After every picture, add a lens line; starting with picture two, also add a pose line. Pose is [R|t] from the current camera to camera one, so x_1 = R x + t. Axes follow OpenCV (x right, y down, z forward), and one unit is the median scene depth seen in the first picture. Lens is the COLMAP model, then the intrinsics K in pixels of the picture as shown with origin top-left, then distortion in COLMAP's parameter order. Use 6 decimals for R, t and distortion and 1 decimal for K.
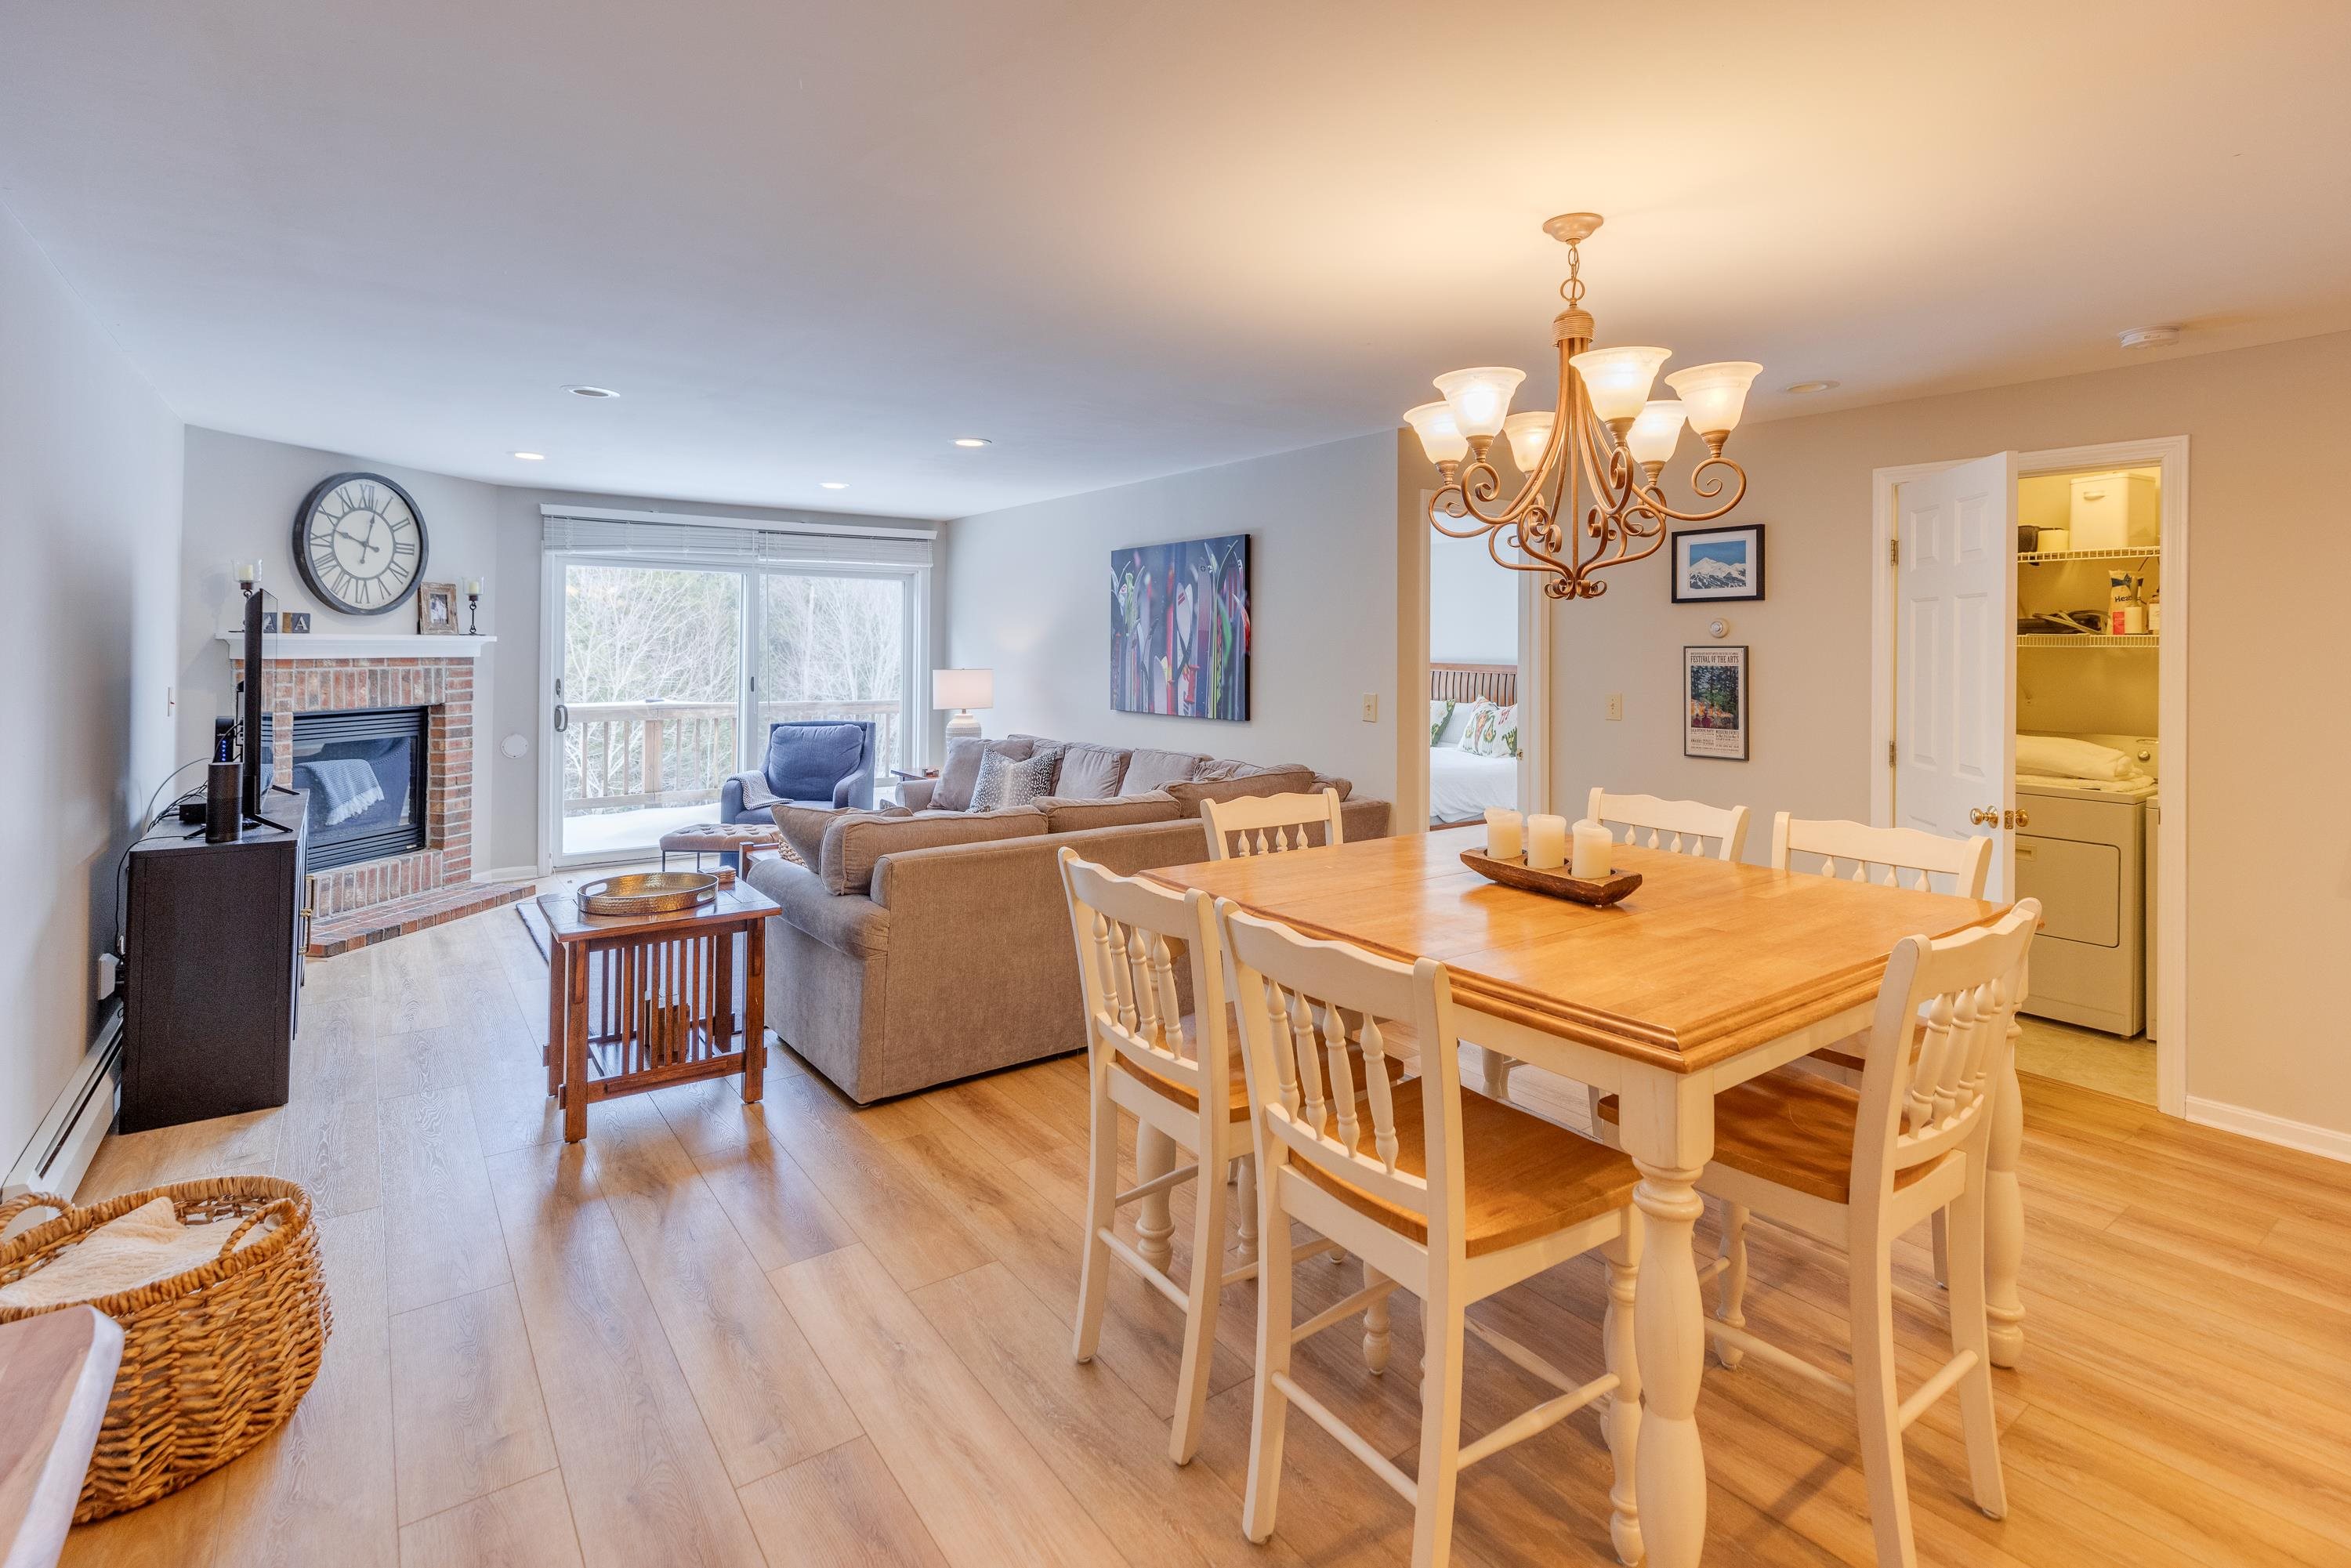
lens RADIAL K [[1118.6, 0, 1191.3], [0, 1118.6, 655.5], [0, 0, 1]] dist [0.004723, 0.000406]
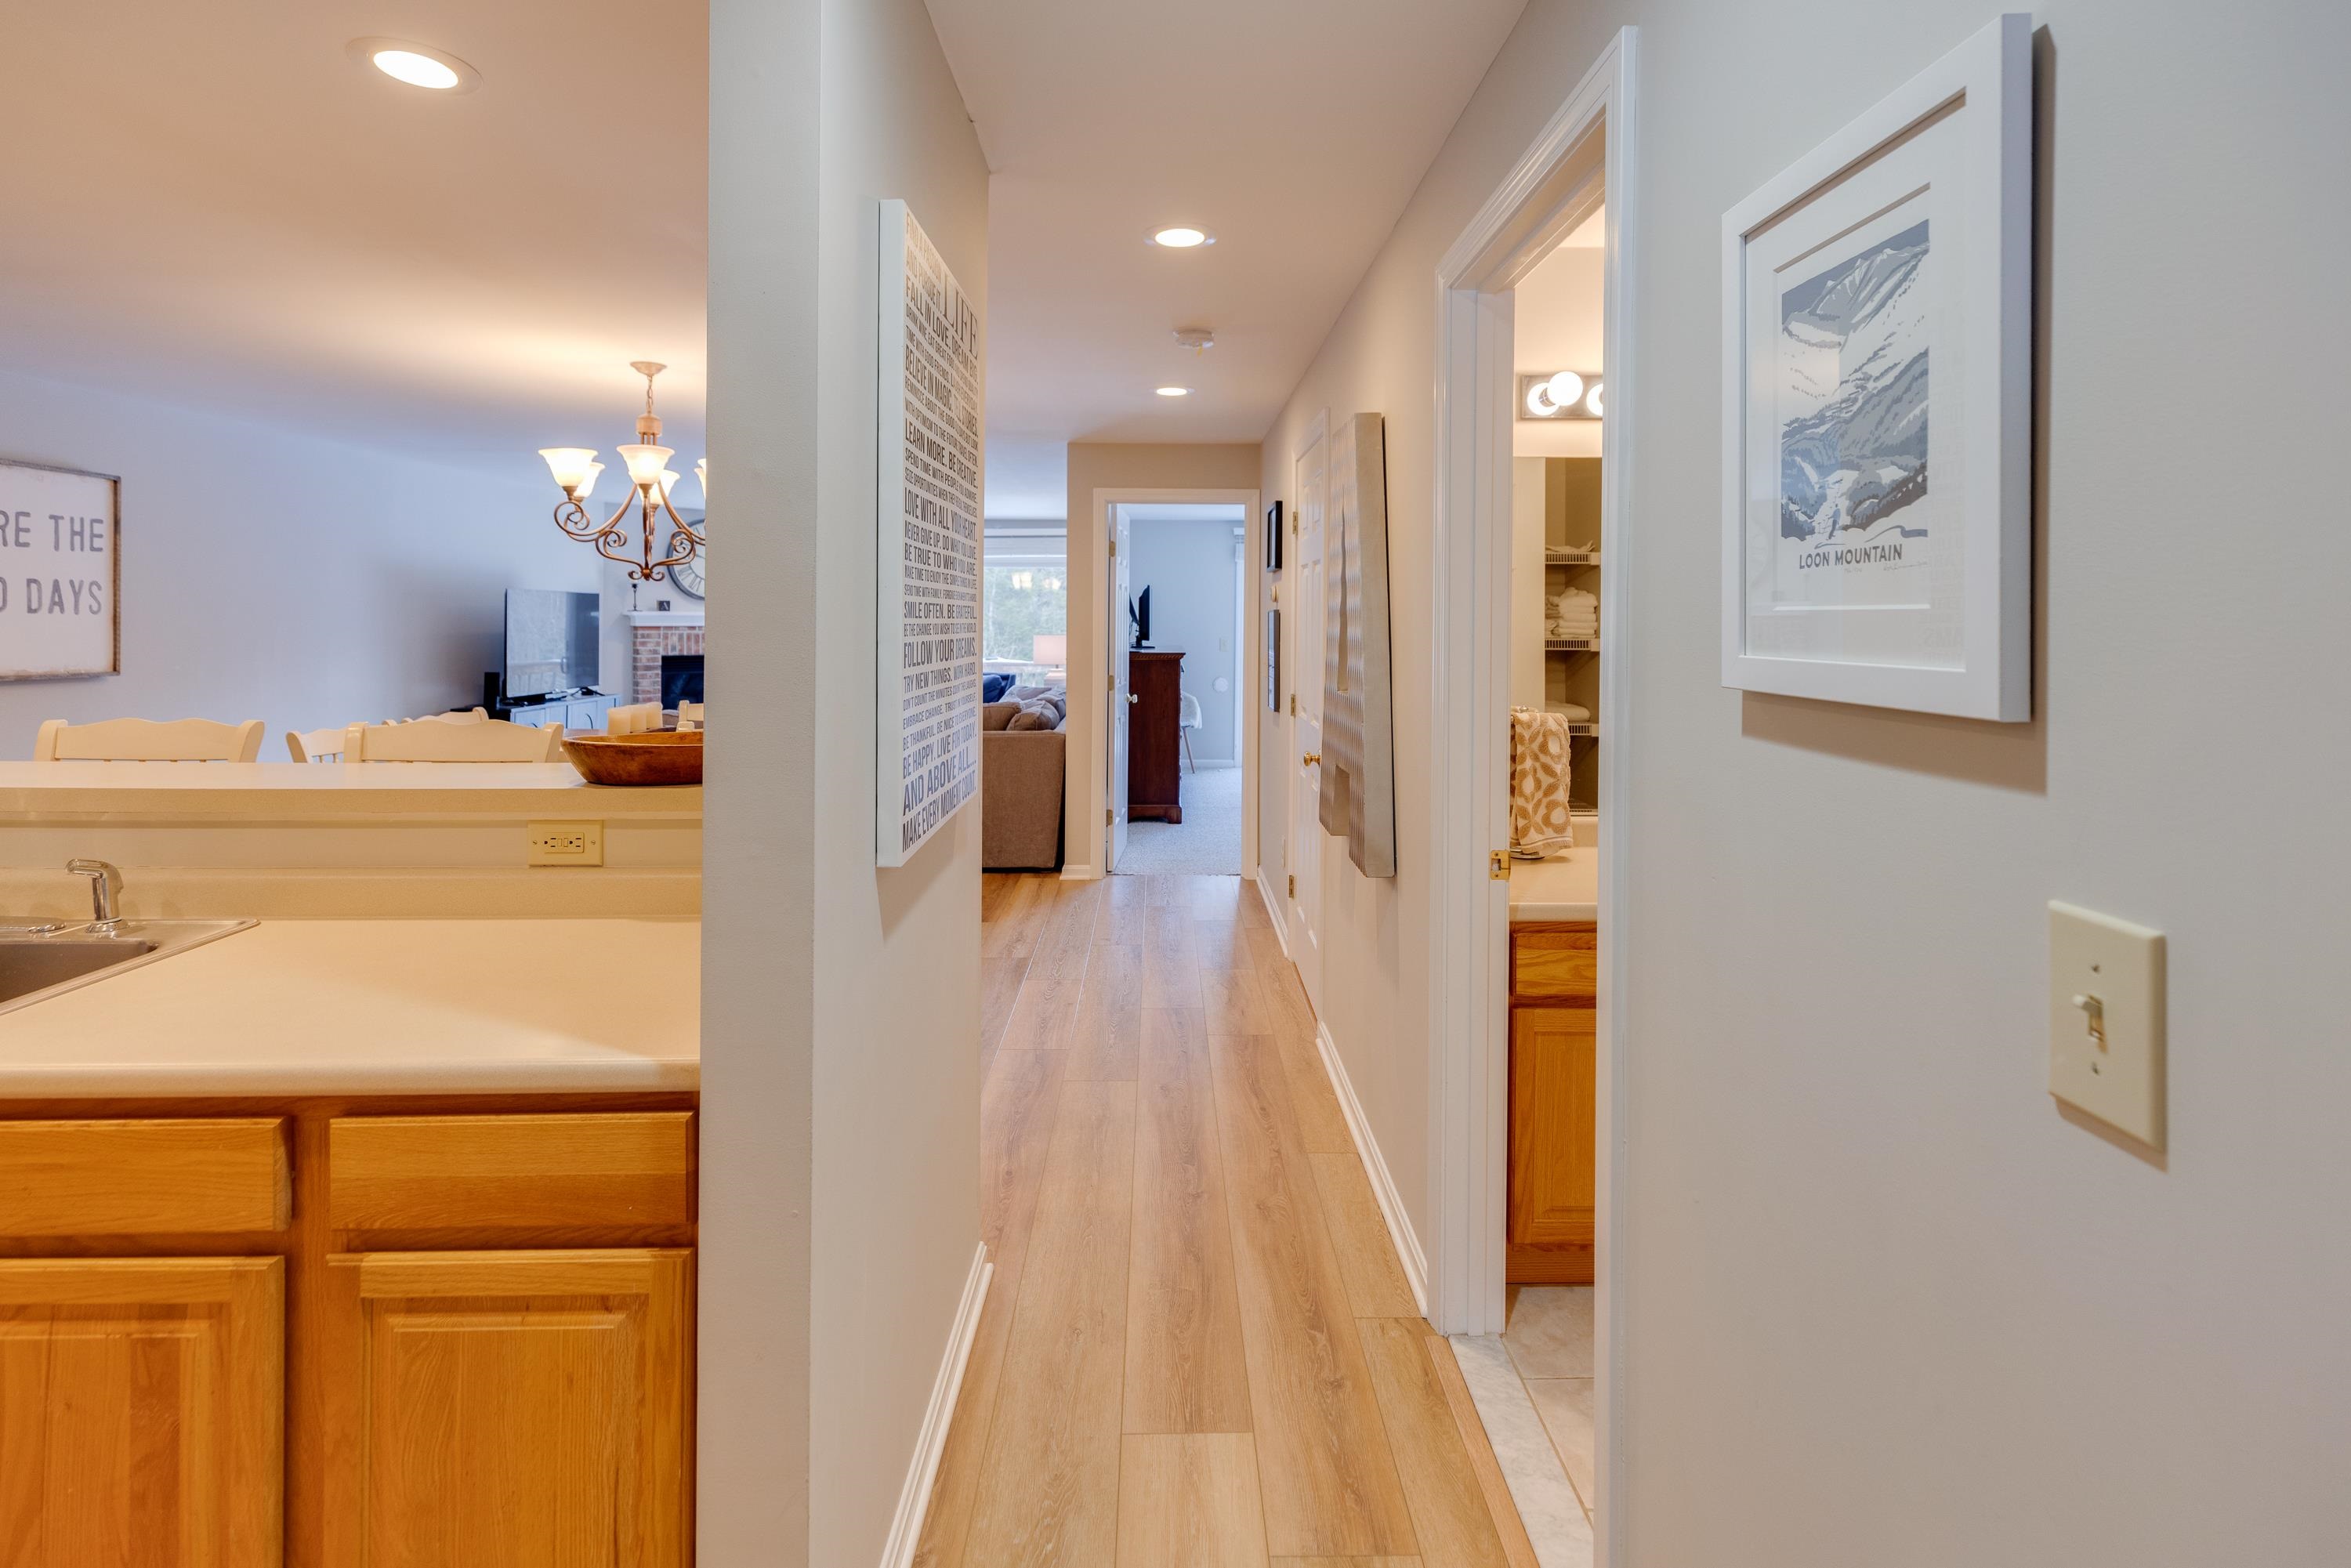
lens RADIAL K [[1104.0, 0, 1184.3], [0, 1104.0, 626.8], [0, 0, 1]] dist [0.002599, 0.000795]
pose [[0.812833, -0.001250, -0.582495, 0.902725], [-0.001646, 0.999989, -0.004443, 0.010992], [0.582494, 0.004570, 0.812822, 0.042722]]
